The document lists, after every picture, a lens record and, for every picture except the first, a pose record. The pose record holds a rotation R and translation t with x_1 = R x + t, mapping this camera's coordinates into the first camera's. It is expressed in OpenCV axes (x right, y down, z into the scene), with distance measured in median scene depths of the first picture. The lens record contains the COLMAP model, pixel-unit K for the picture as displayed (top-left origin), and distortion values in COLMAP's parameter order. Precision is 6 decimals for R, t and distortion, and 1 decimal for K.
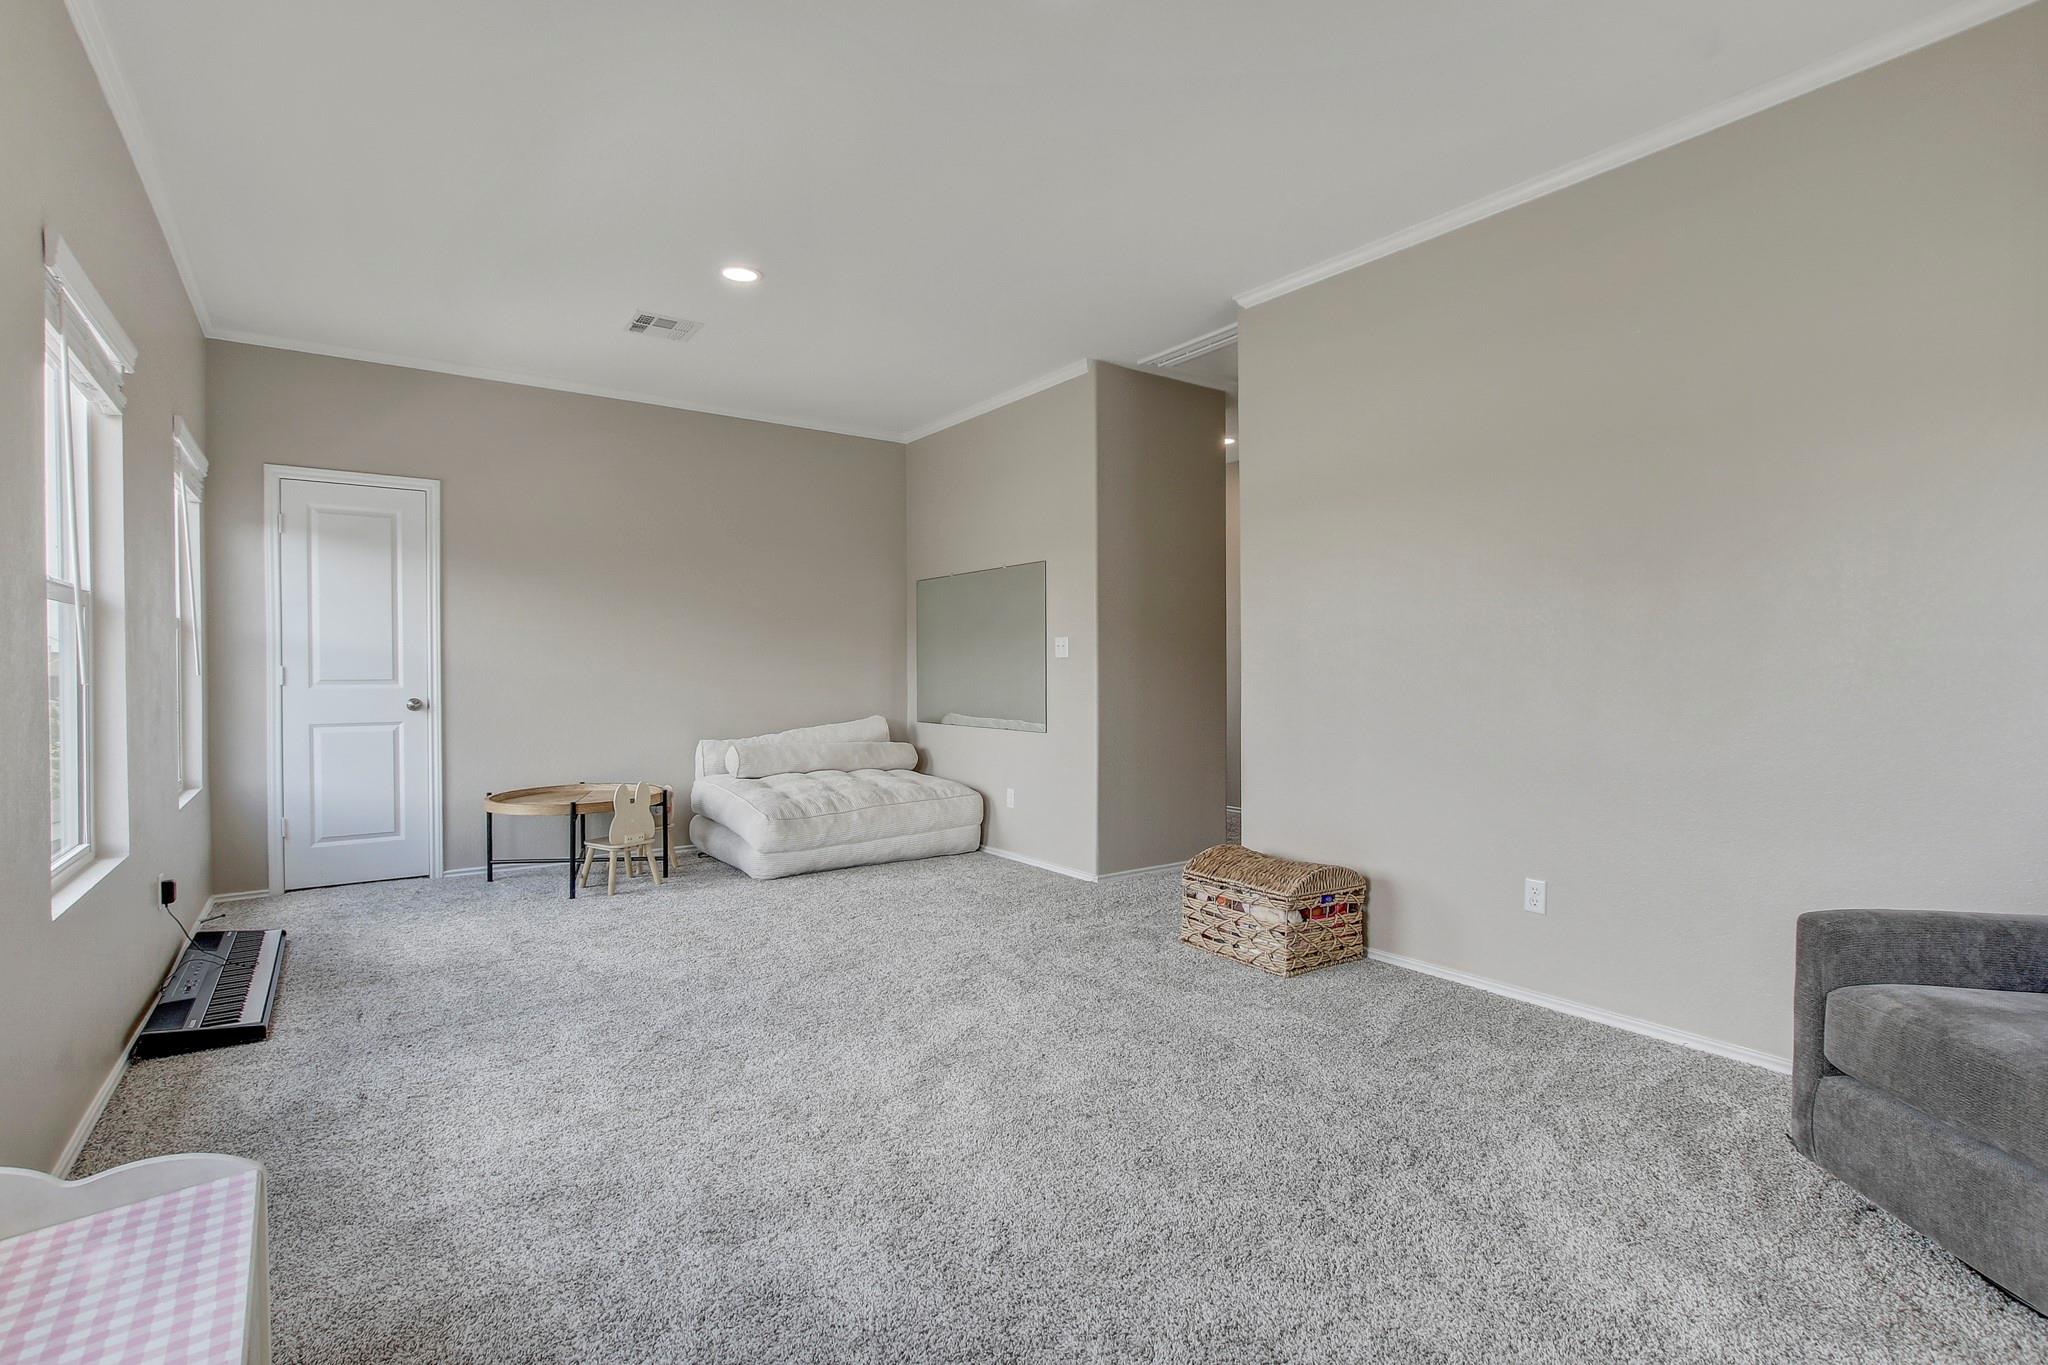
lens RADIAL K [[962.4, 0, 1020.1], [0, 962.4, 663.5], [0, 0, 1]] dist [-0.002684, 0.001081]
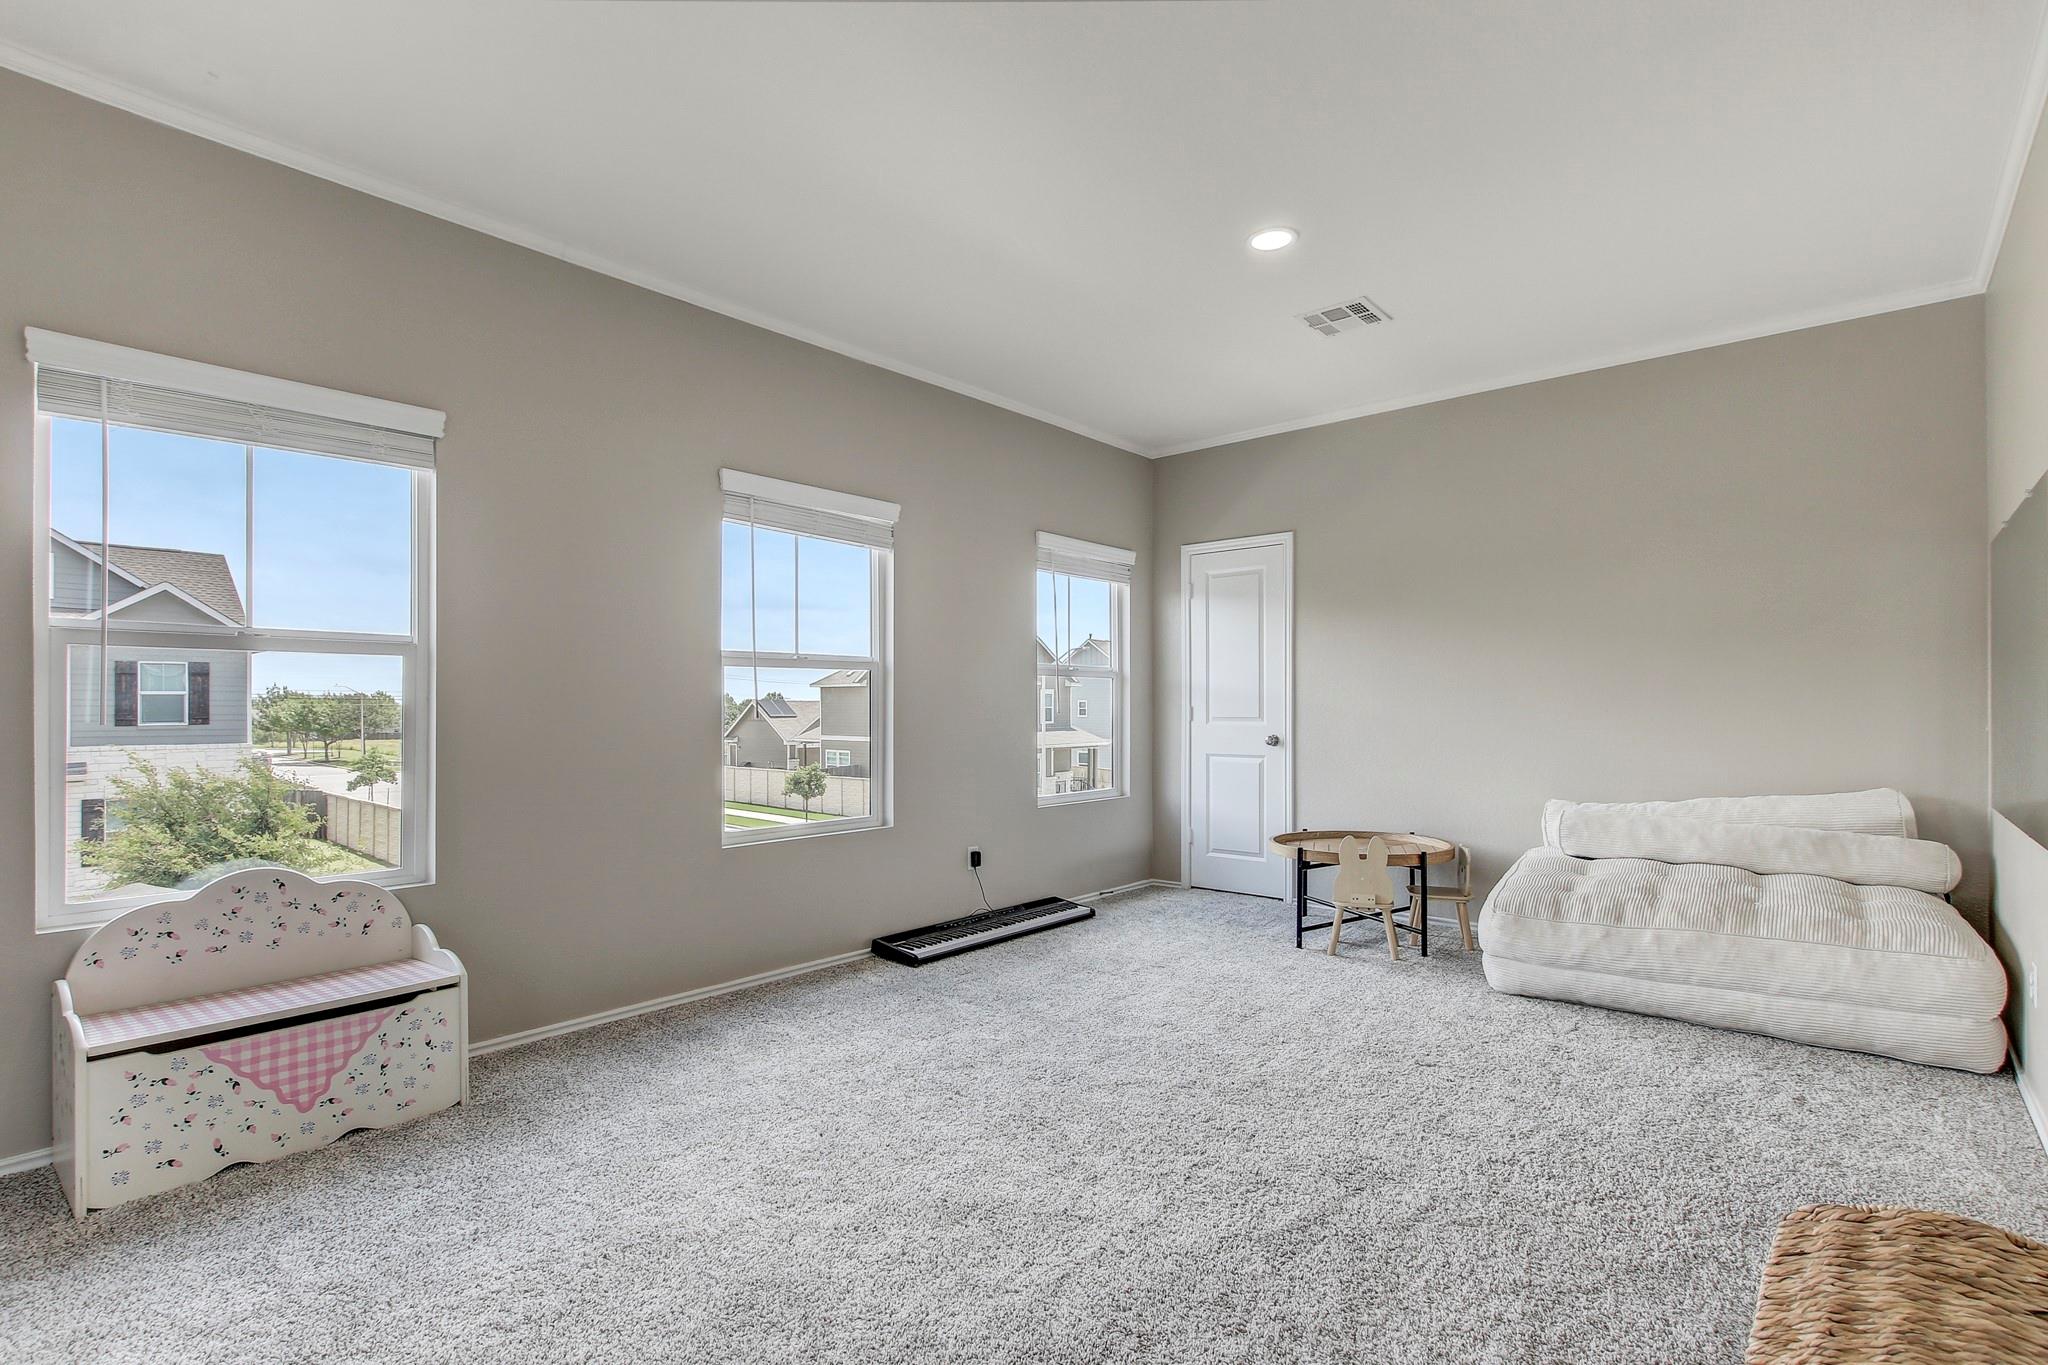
lens RADIAL K [[962.4, 0, 1020.8], [0, 962.4, 700.7], [0, 0, 1]] dist [-0.002684, 0.001081]
pose [[0.233680, -0.004597, -0.972303, 0.371417], [0.009976, 0.999948, -0.002330, -0.002581], [0.972262, -0.009155, 0.233714, 0.461199]]
